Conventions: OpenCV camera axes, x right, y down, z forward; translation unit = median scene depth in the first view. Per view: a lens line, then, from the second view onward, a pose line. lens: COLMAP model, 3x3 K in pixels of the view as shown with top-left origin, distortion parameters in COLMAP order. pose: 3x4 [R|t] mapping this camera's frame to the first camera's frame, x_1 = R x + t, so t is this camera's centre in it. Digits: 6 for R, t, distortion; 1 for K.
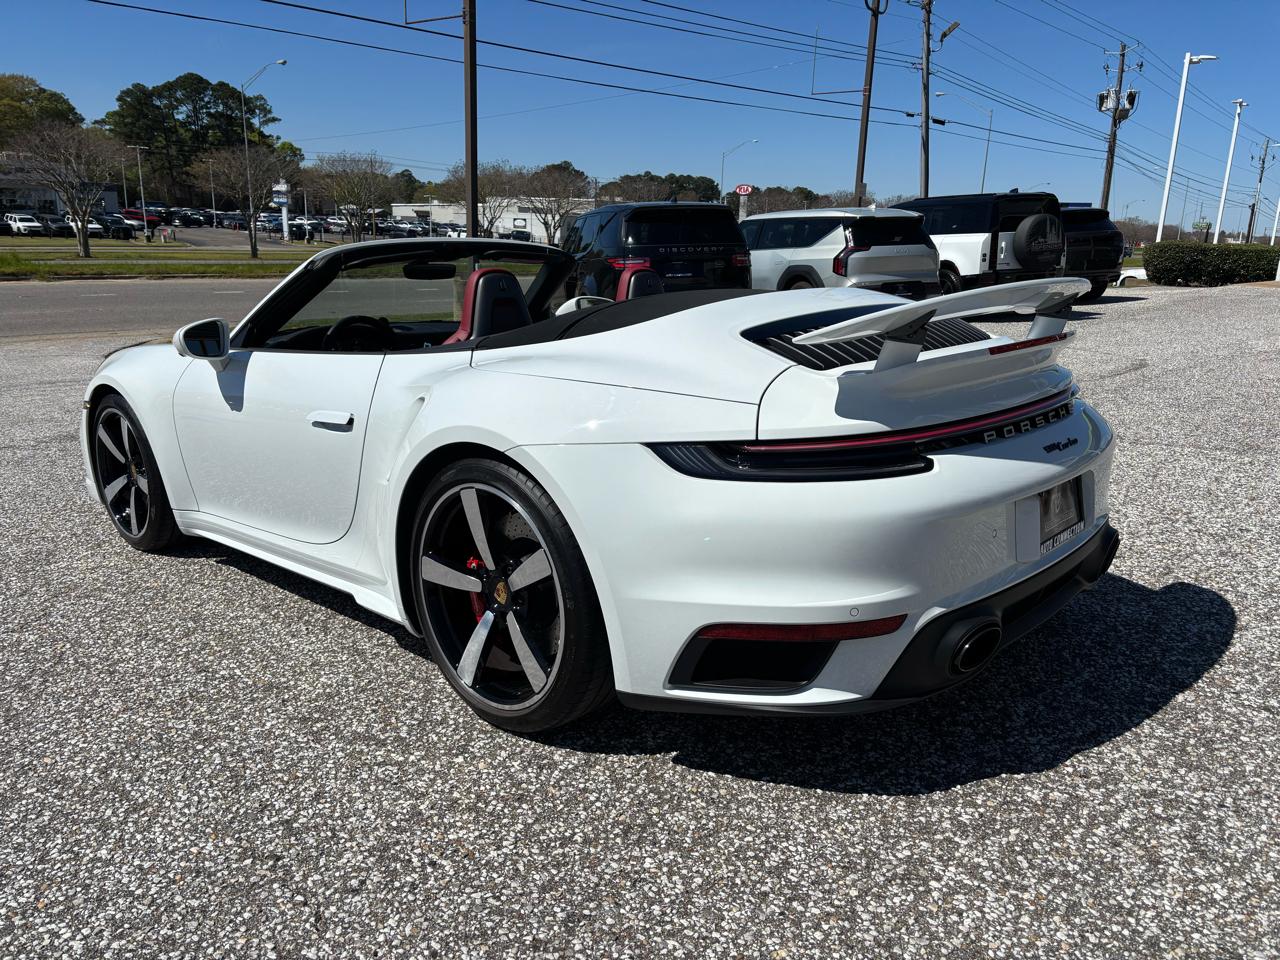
lens RADIAL K [[965.3, 0, 647.6], [0, 965.3, 485.6], [0, 0, 1]] dist [0.054283, -0.065585]
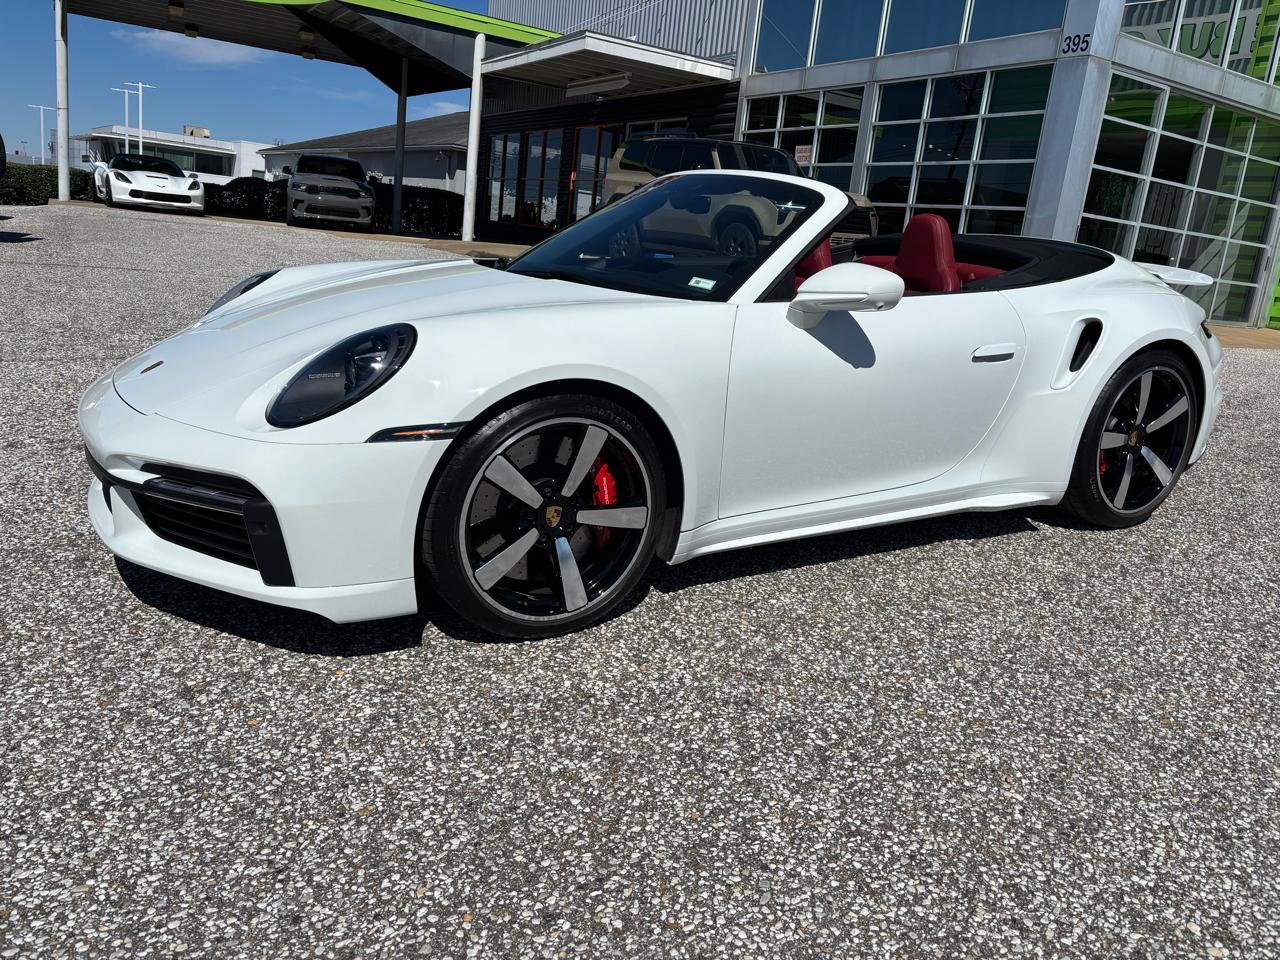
lens RADIAL K [[965.3, 0, 649.4], [0, 965.3, 471.5], [0, 0, 1]] dist [0.054283, -0.065585]
pose [[0.274470, -0.222992, 0.935383, -1.313549], [0.157670, 0.970011, 0.184982, -0.177114], [-0.948581, 0.096710, 0.301398, 0.917128]]
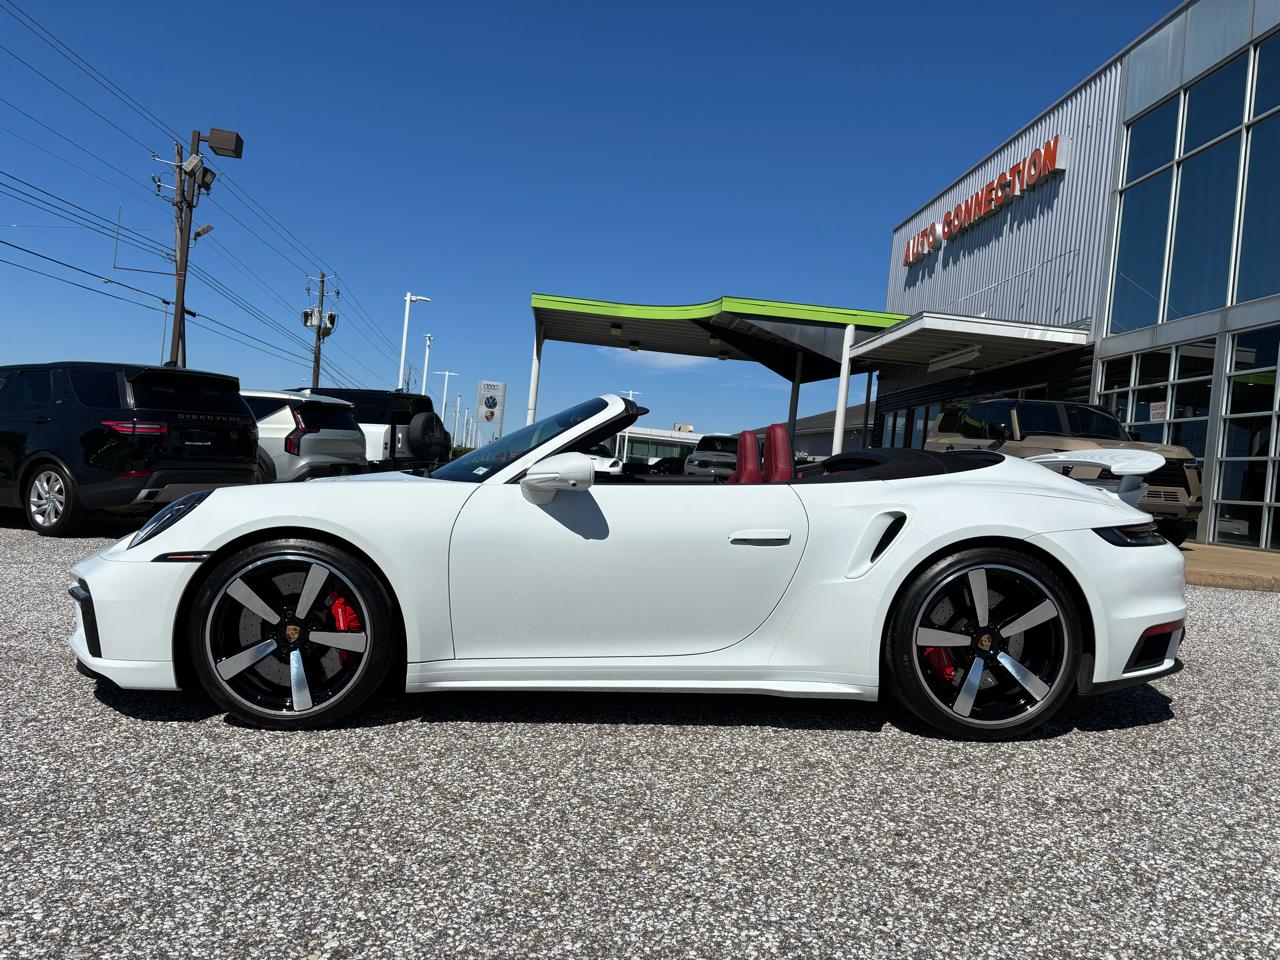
lens RADIAL K [[965.3, 0, 647.2], [0, 965.3, 473.3], [0, 0, 1]] dist [0.054283, -0.065585]
pose [[0.679401, 0.034550, 0.732953, -1.132420], [0.119581, 0.980324, -0.157054, 0.022635], [-0.723958, 0.194350, 0.661901, 0.258300]]
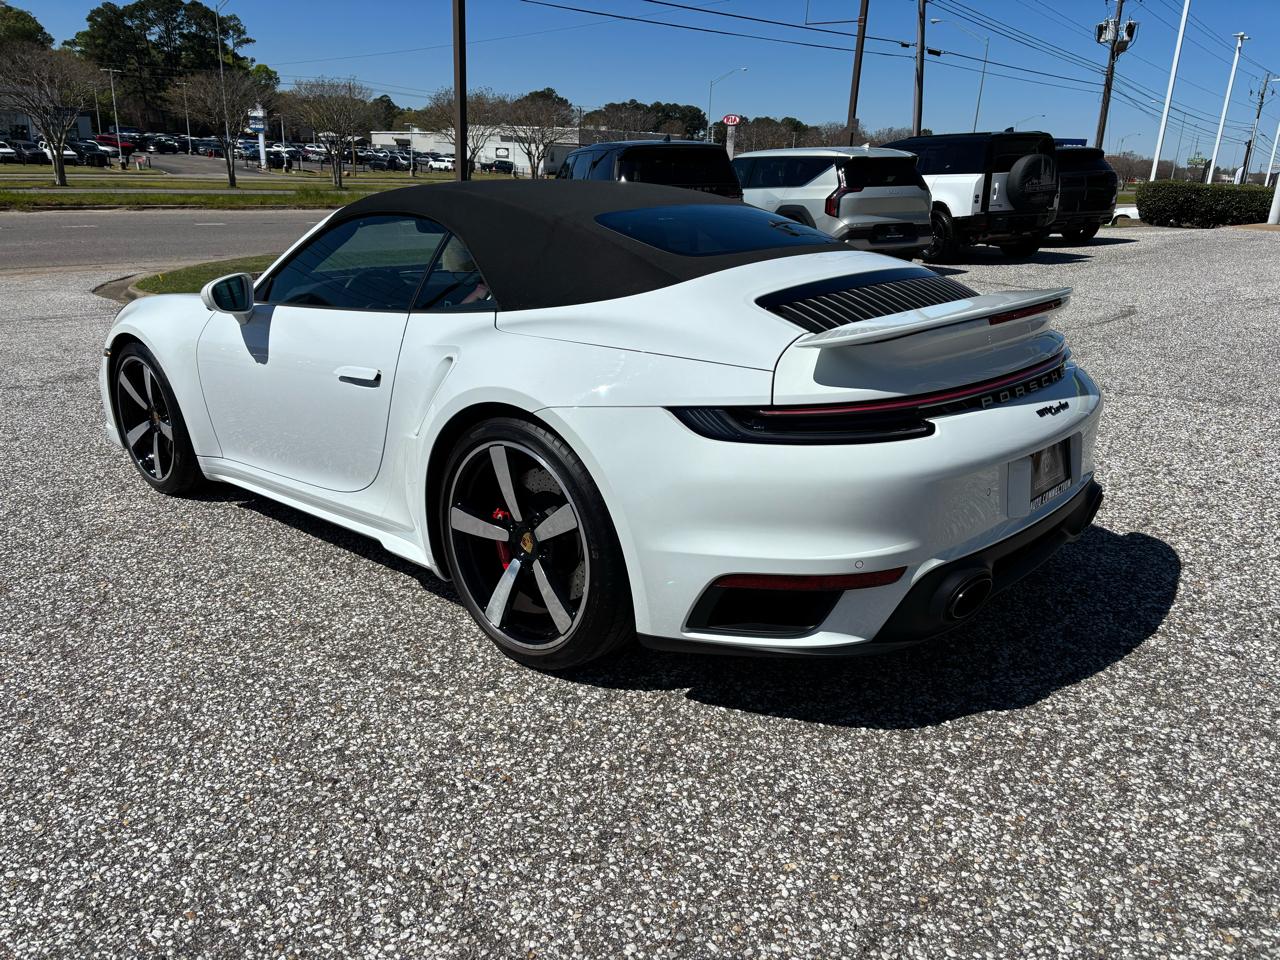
lens RADIAL K [[965.3, 0, 634.1], [0, 965.3, 488.2], [0, 0, 1]] dist [0.054283, -0.065585]
pose [[0.999964, 0.007421, 0.004208, -0.027051], [-0.007689, 0.997678, 0.067672, -0.016799], [-0.003696, -0.067702, 0.997699, -0.049669]]
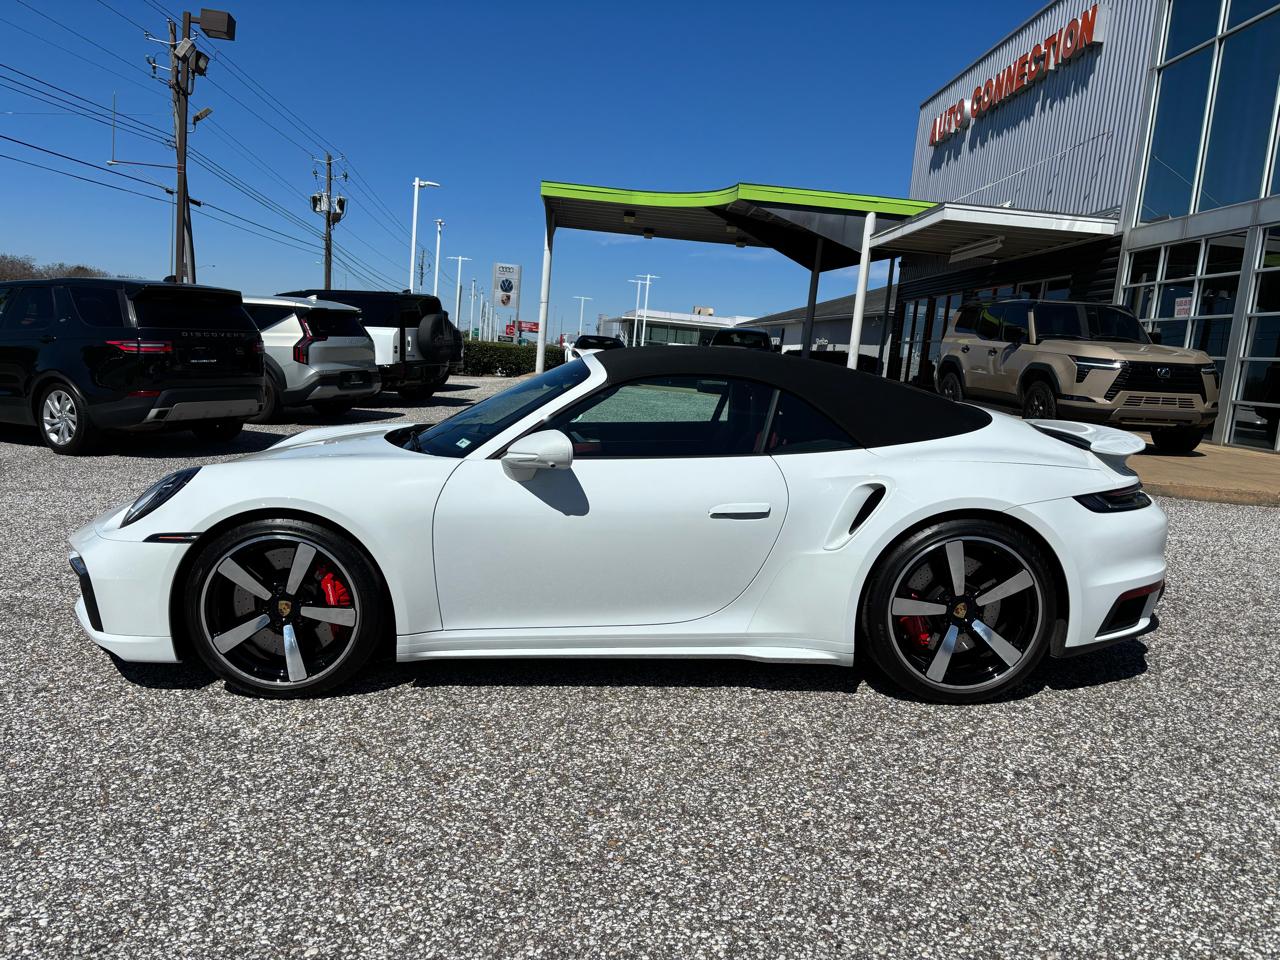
lens RADIAL K [[965.3, 0, 649.8], [0, 965.3, 487.1], [0, 0, 1]] dist [0.054283, -0.065585]
pose [[0.693060, -0.068558, 0.717612, -1.105001], [0.124657, 0.991869, -0.025633, -0.069337], [-0.710020, 0.107220, 0.695971, 0.208049]]
